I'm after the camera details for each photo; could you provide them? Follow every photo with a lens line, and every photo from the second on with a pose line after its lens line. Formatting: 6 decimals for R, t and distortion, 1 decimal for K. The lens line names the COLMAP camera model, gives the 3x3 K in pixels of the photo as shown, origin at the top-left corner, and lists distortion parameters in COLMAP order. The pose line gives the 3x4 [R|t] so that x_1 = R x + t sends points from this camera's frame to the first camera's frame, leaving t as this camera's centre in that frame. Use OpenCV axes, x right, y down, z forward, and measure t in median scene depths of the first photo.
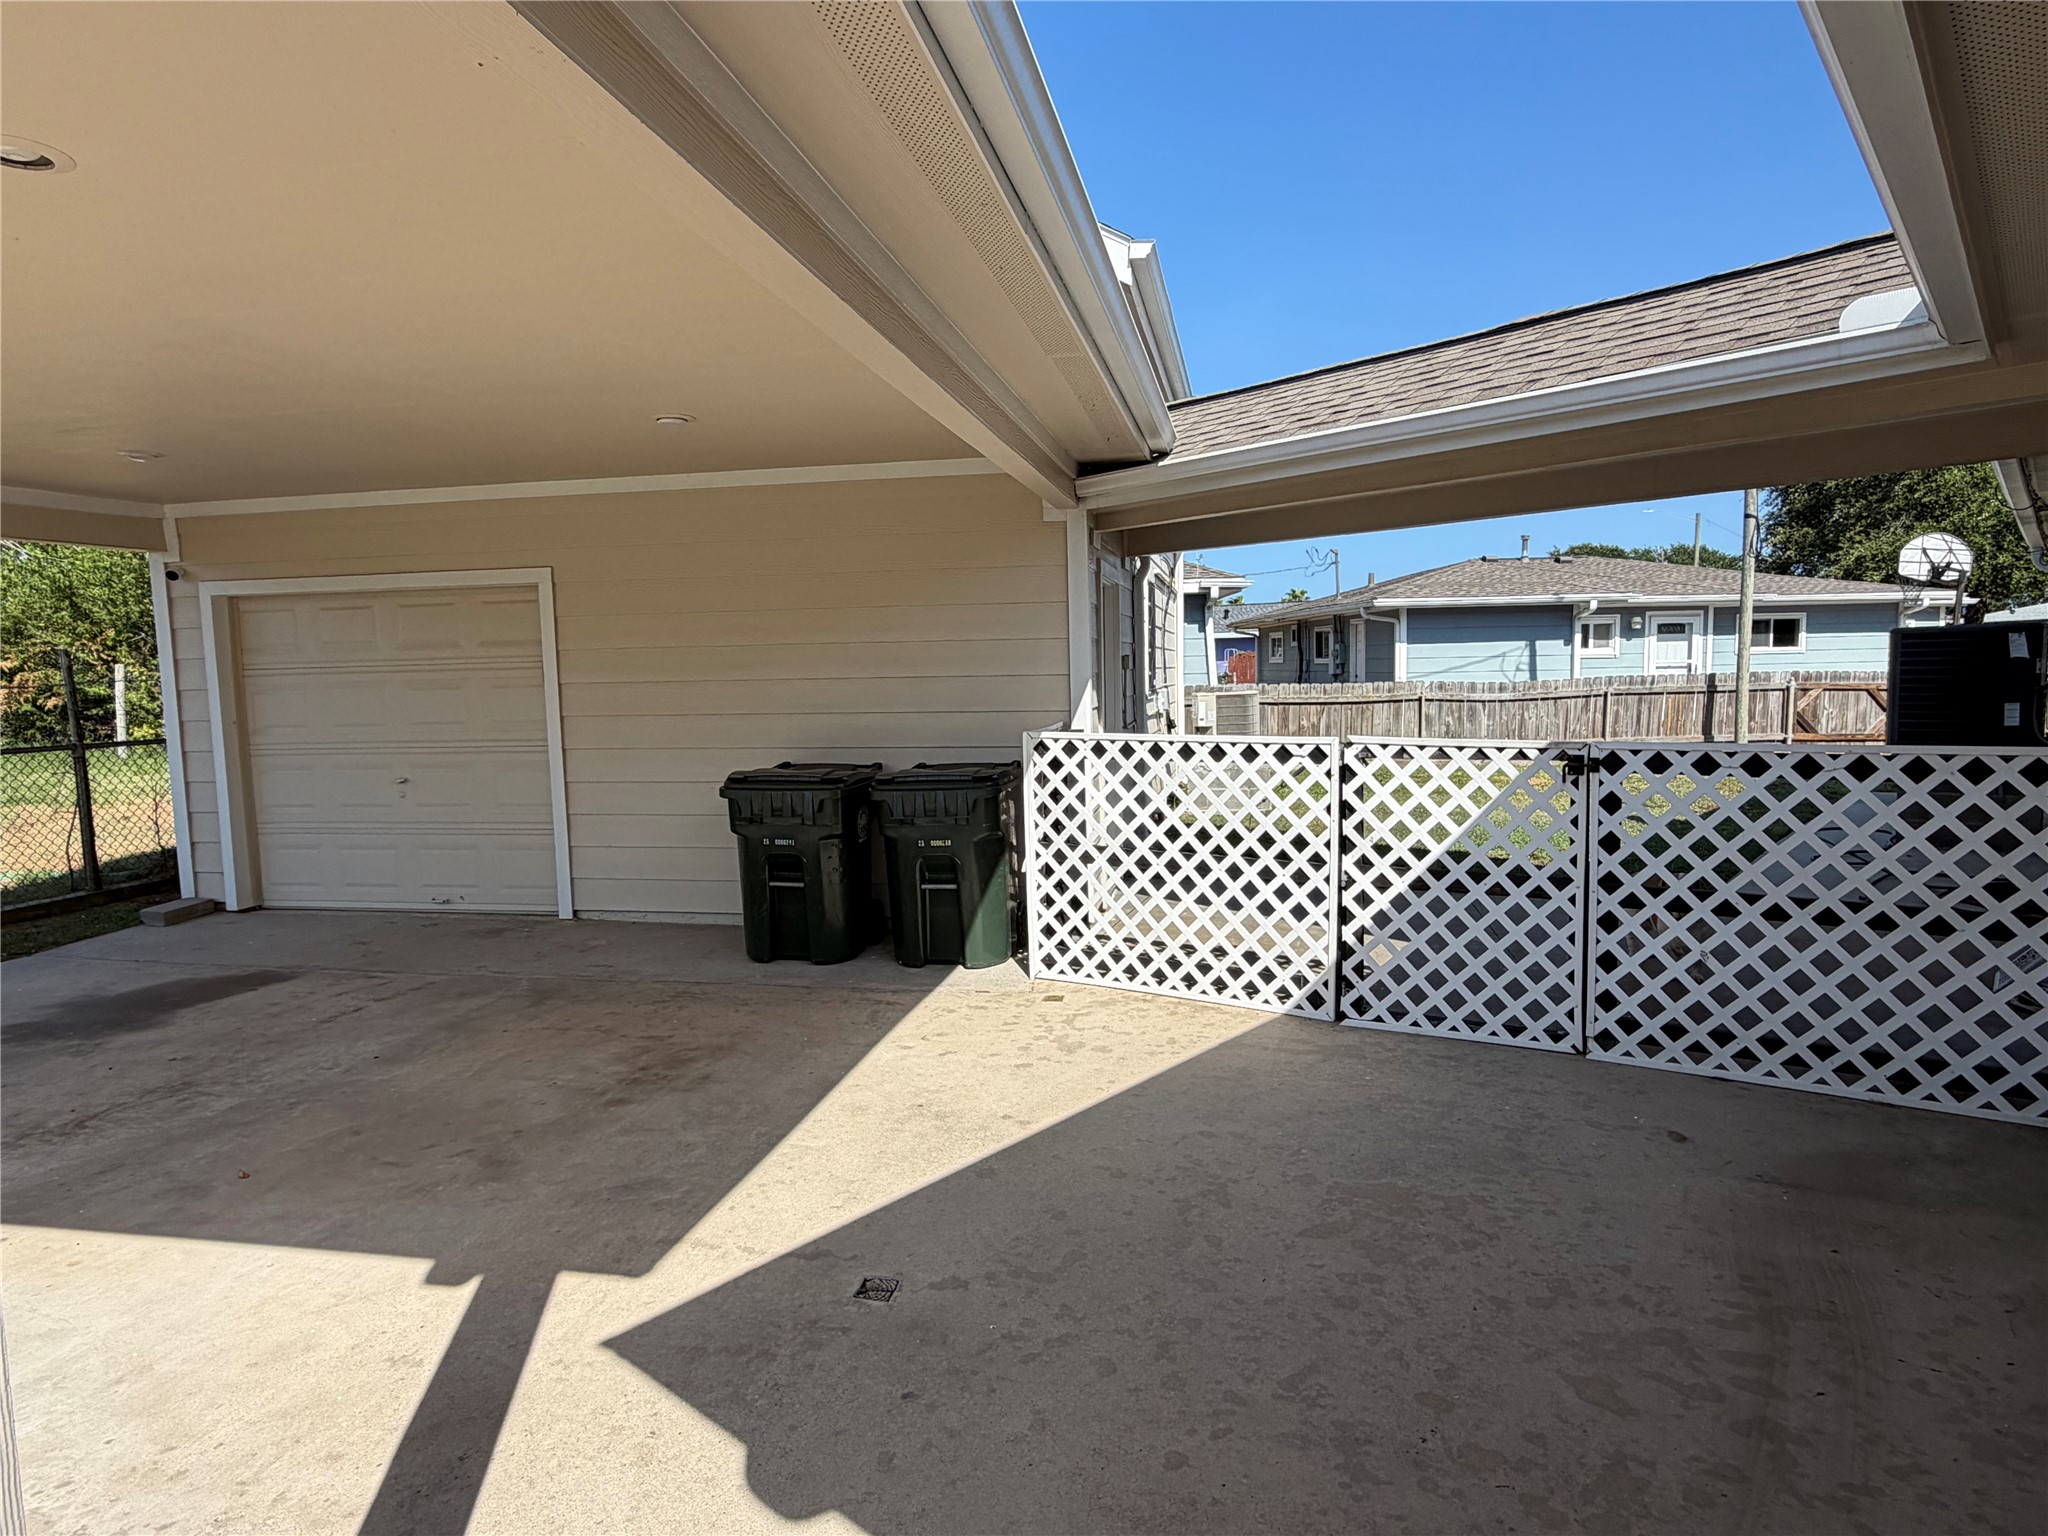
lens RADIAL K [[1177.6, 0, 1022.9], [0, 1177.6, 766.1], [0, 0, 1]] dist [0.004502, -0.000061]
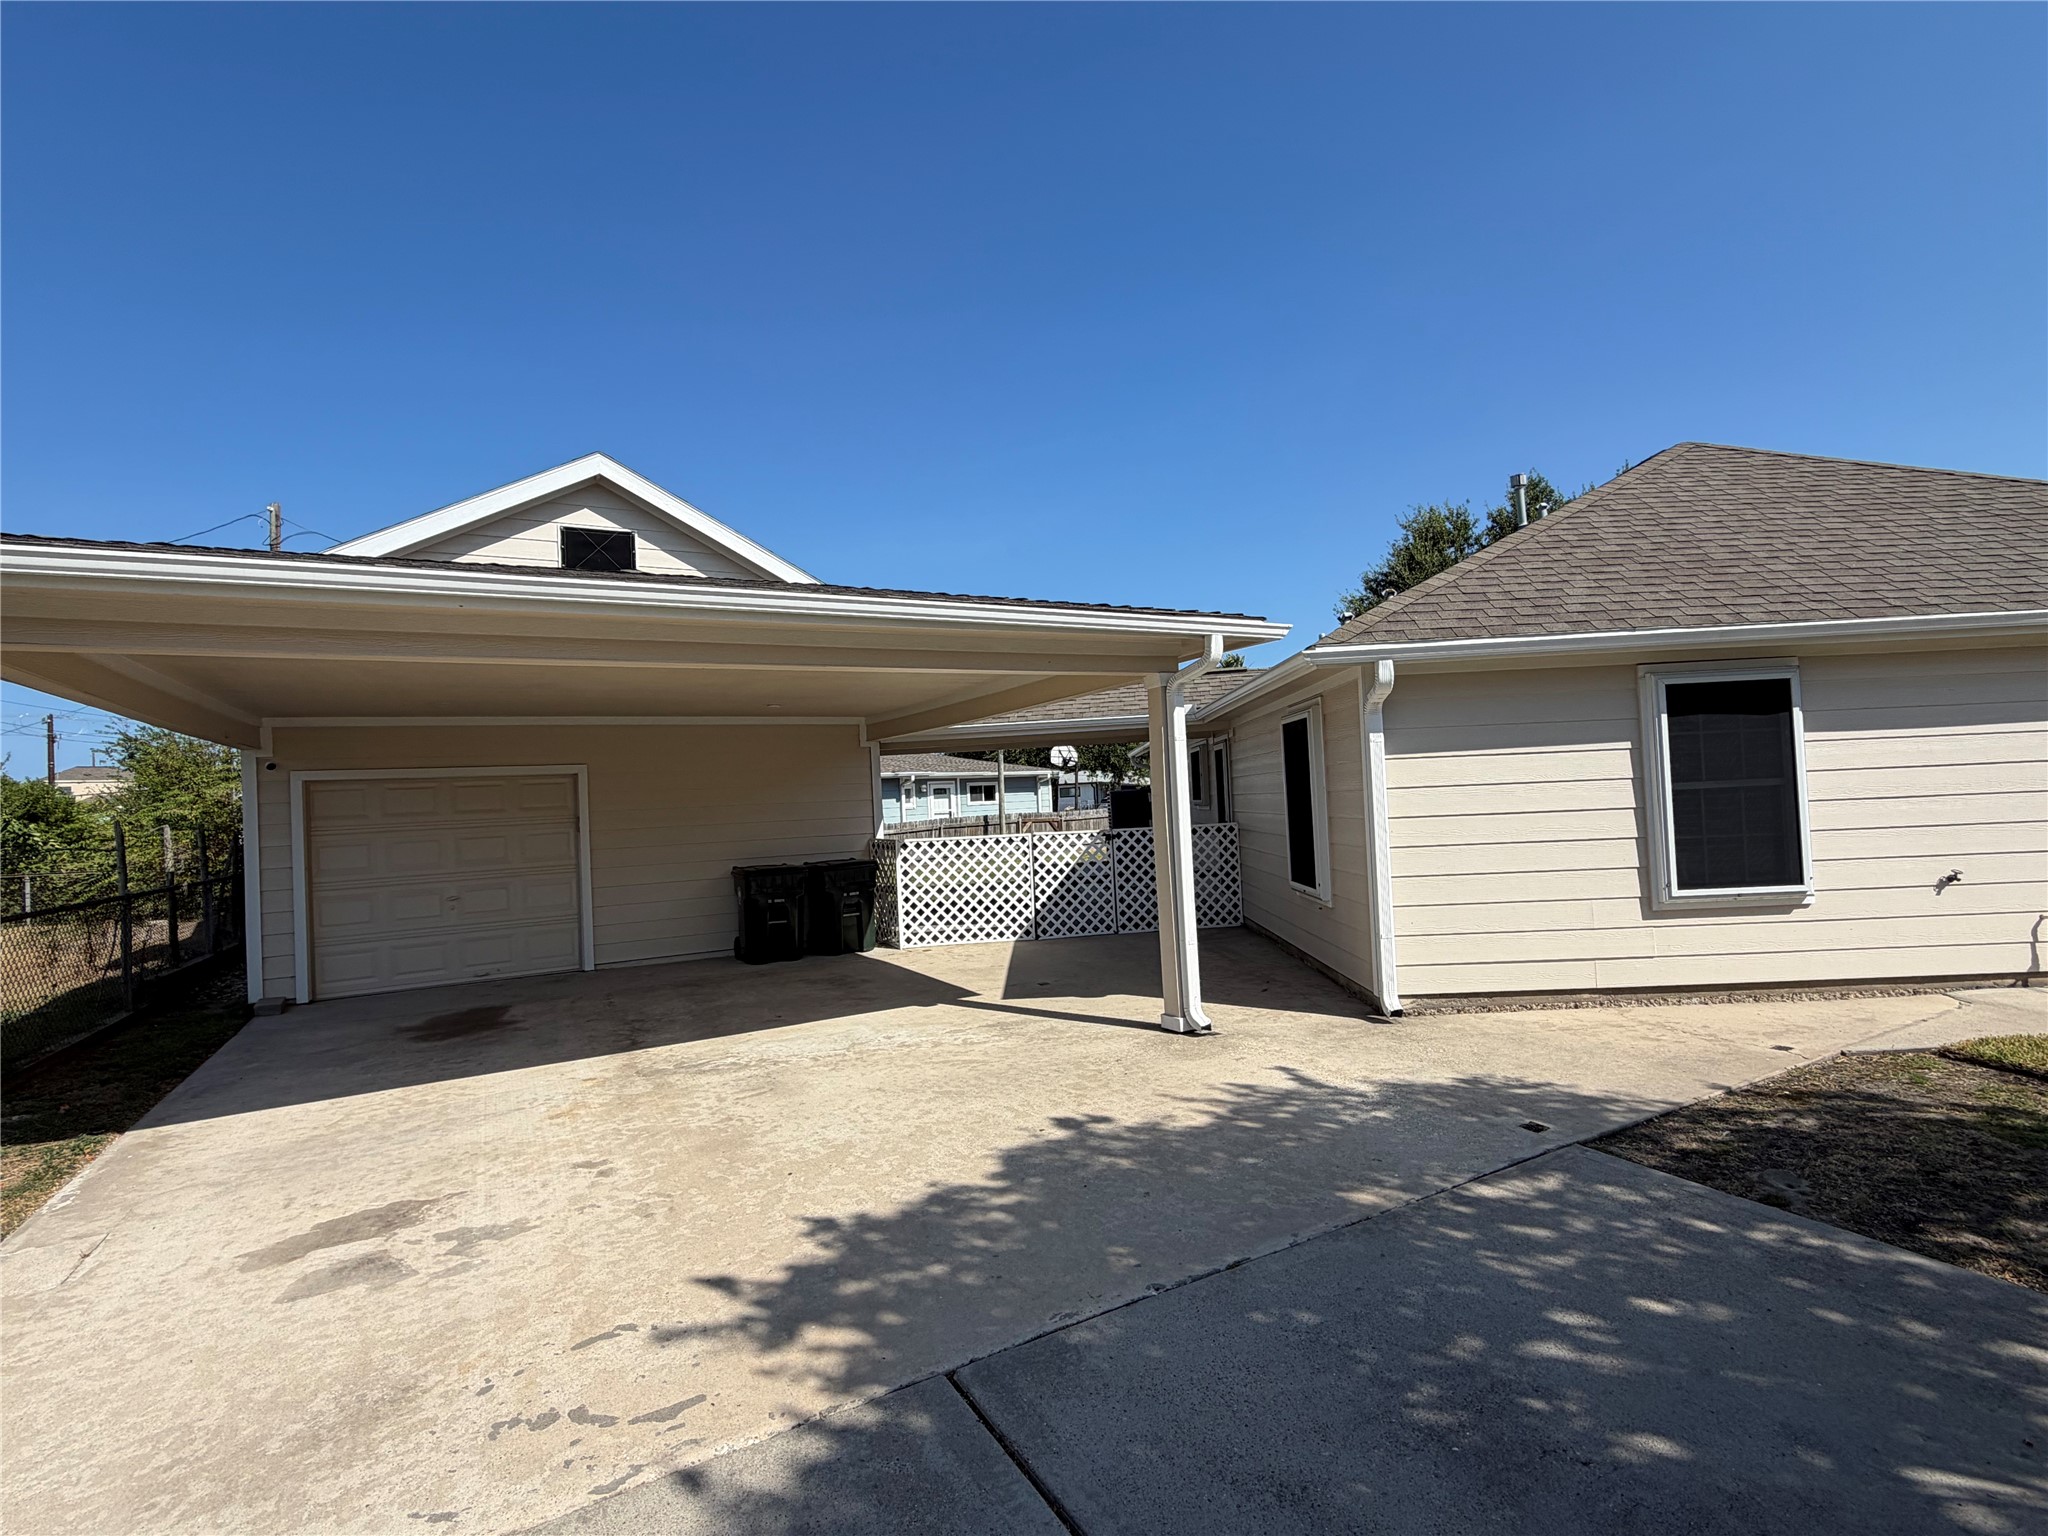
lens RADIAL K [[980.8, 0, 1025.7], [0, 980.8, 768.0], [0, 0, 1]] dist [-0.002745, -0.000749]
pose [[0.764621, 0.005187, 0.644460, -1.197530], [0.085307, 0.990354, -0.109185, 0.072349], [-0.638810, 0.138462, 0.756803, -0.732845]]
